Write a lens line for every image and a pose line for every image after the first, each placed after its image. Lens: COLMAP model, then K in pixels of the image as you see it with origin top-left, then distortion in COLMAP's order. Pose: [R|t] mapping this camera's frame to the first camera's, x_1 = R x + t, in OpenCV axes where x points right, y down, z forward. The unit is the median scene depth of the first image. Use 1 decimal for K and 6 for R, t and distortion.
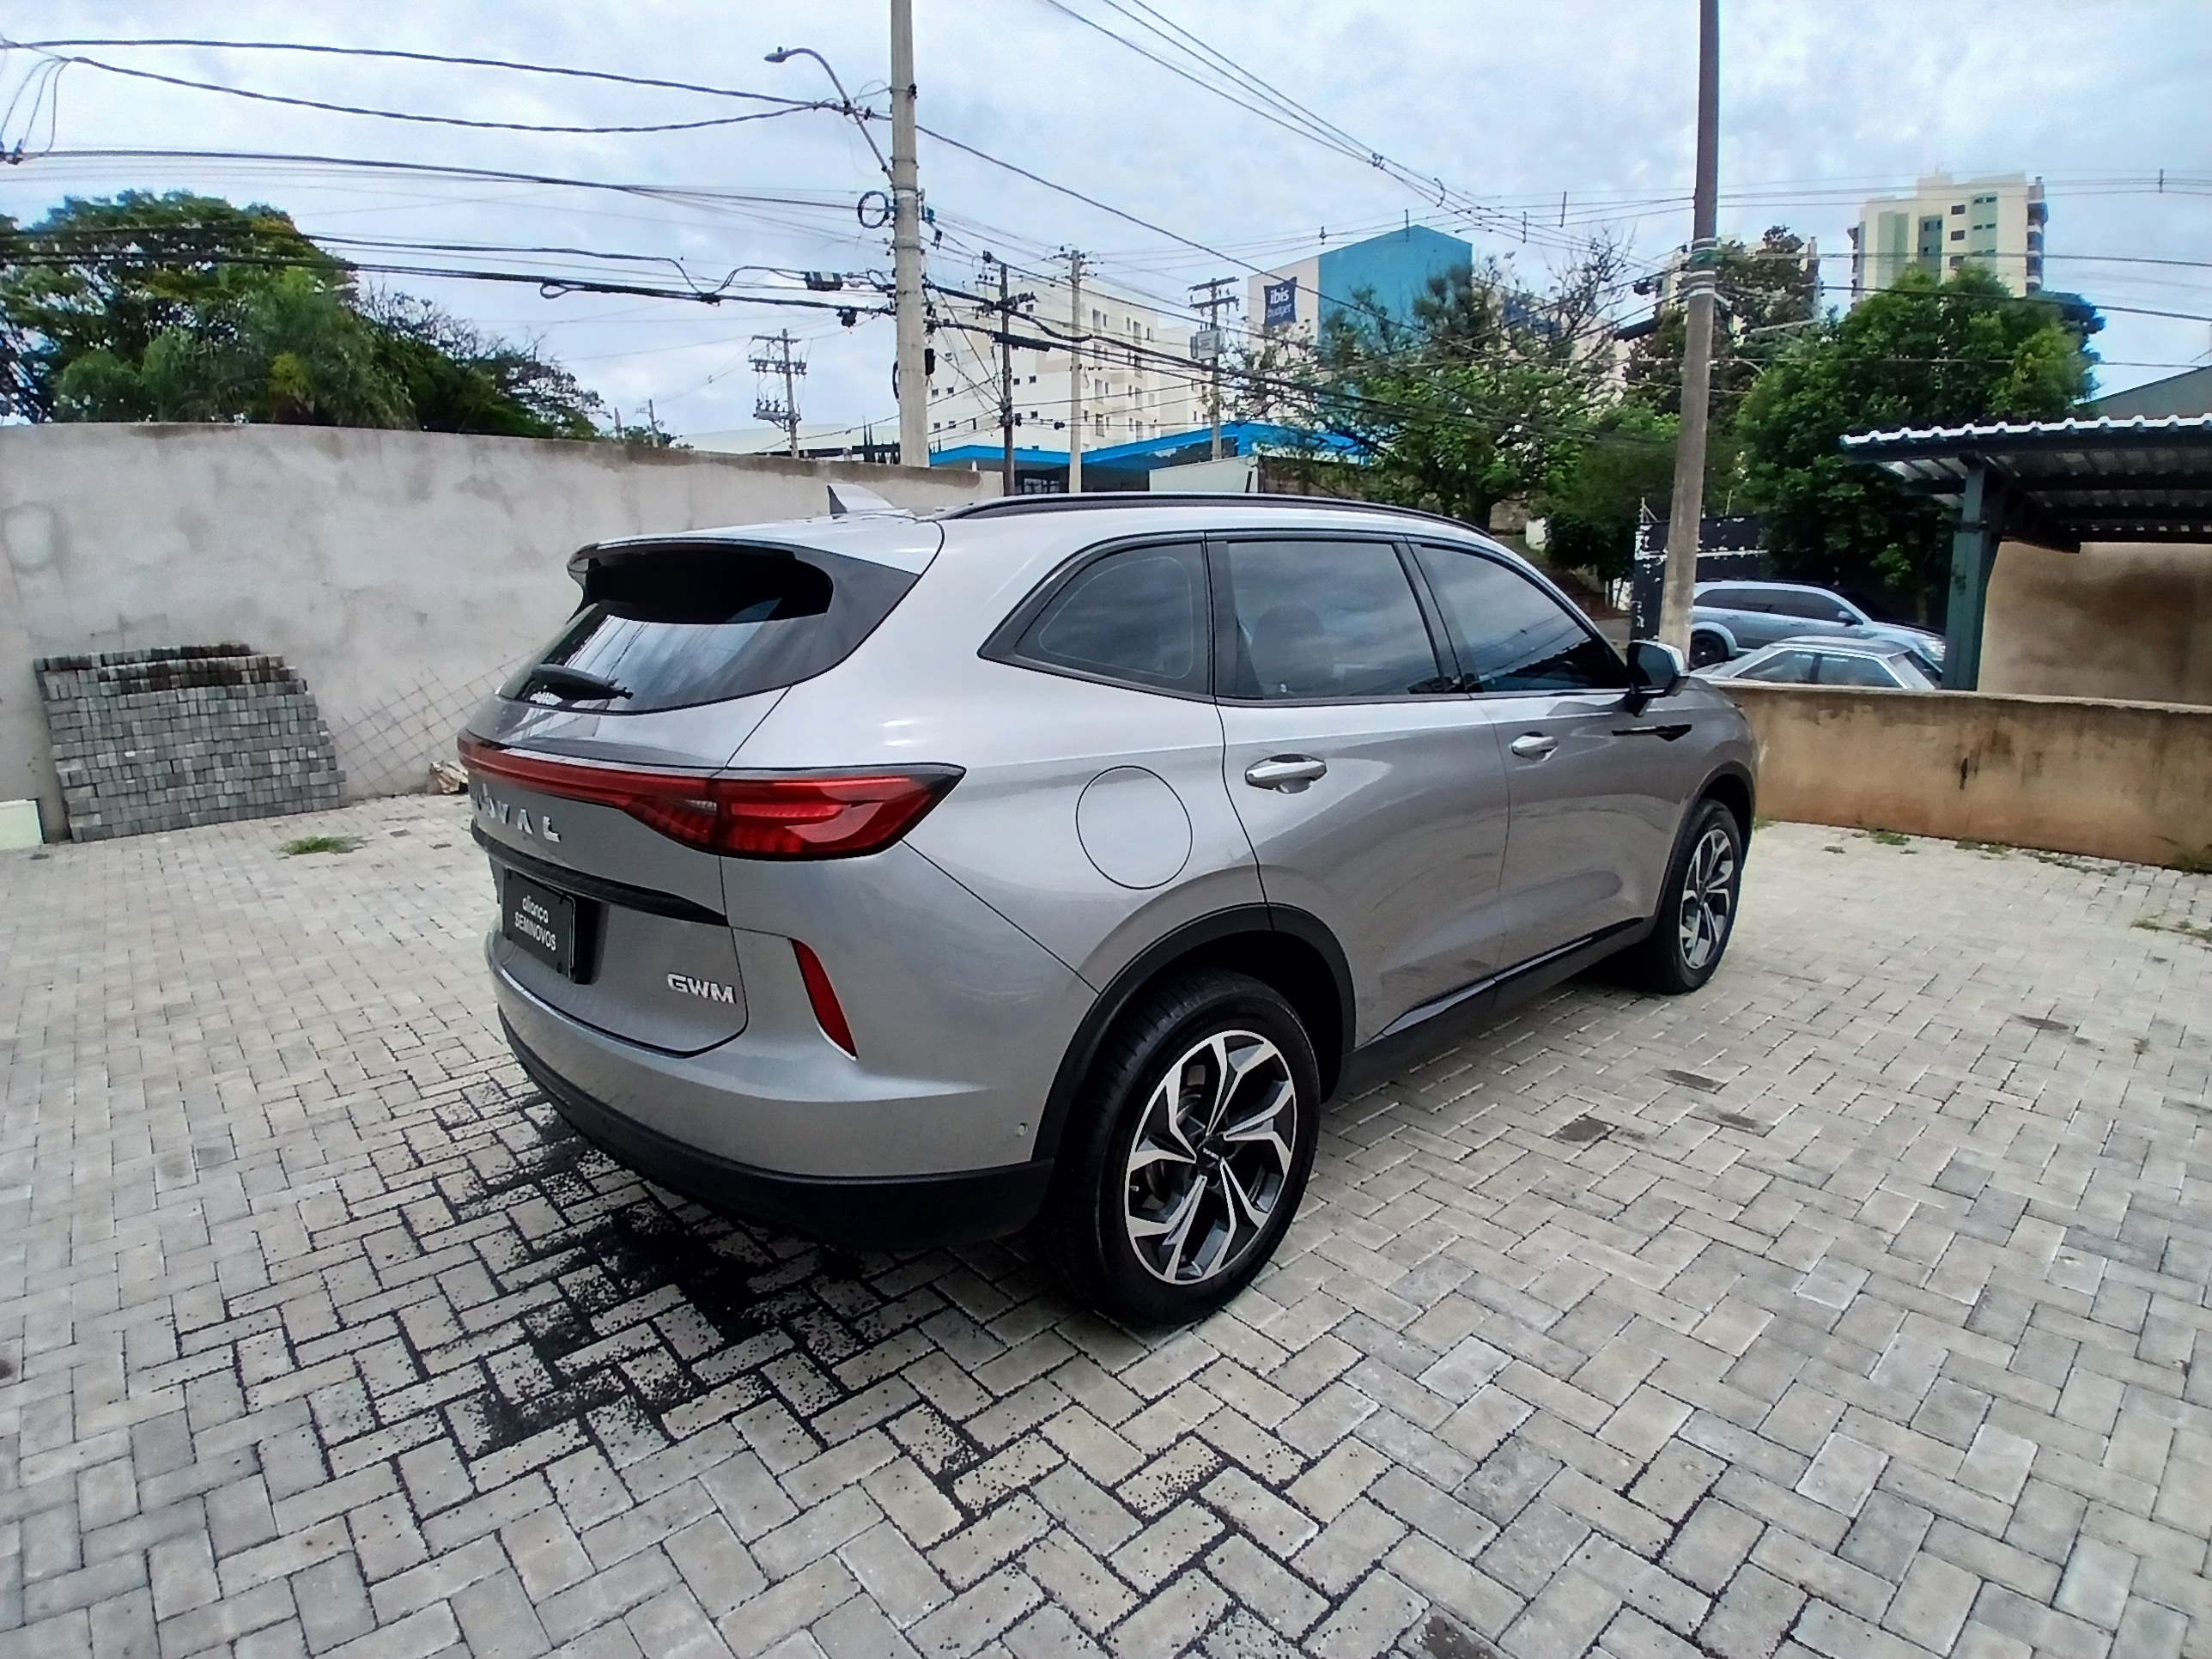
lens RADIAL K [[1111.8, 0, 1102.2], [0, 1111.8, 843.2], [0, 0, 1]] dist [0.011329, -0.055923]
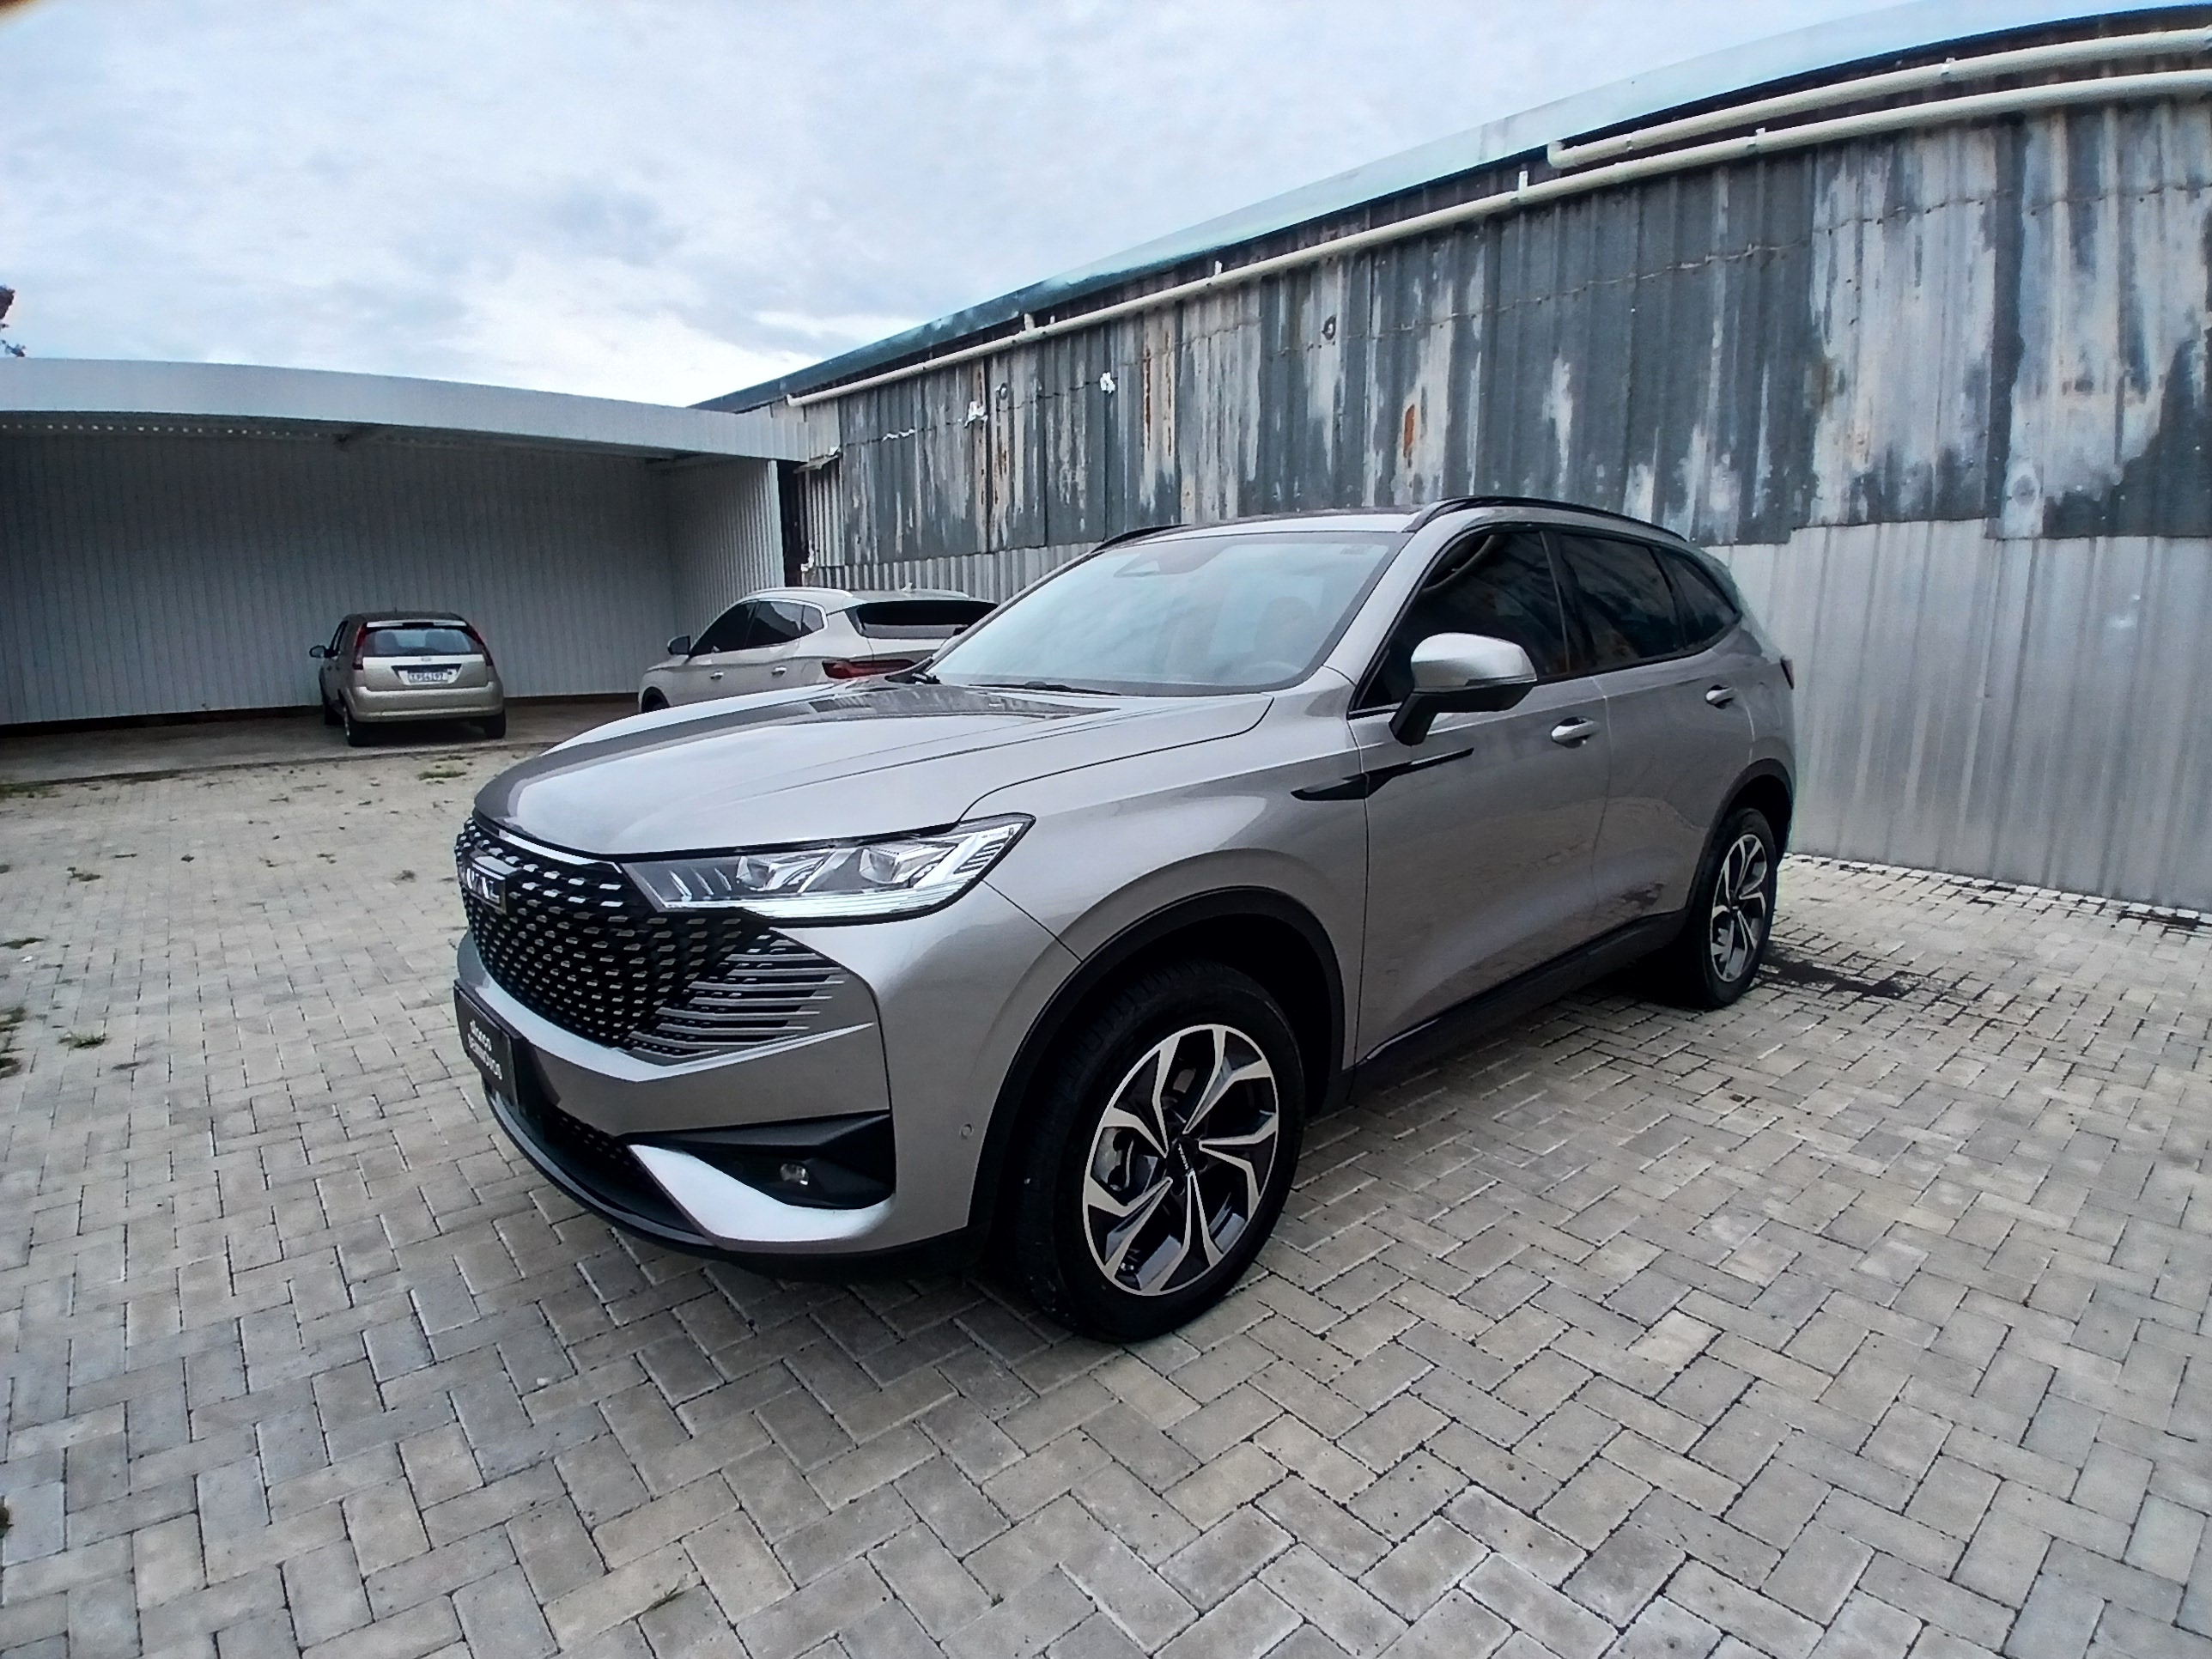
lens RADIAL K [[1105.3, 0, 1106.0], [0, 1105.3, 829.5], [0, 0, 1]] dist [-0.001084, -0.029544]
pose [[-0.998794, 0.016614, 0.046201, 0.365980], [0.033162, 0.922204, 0.385280, -0.518533], [-0.036206, 0.386347, -0.921643, 2.496129]]
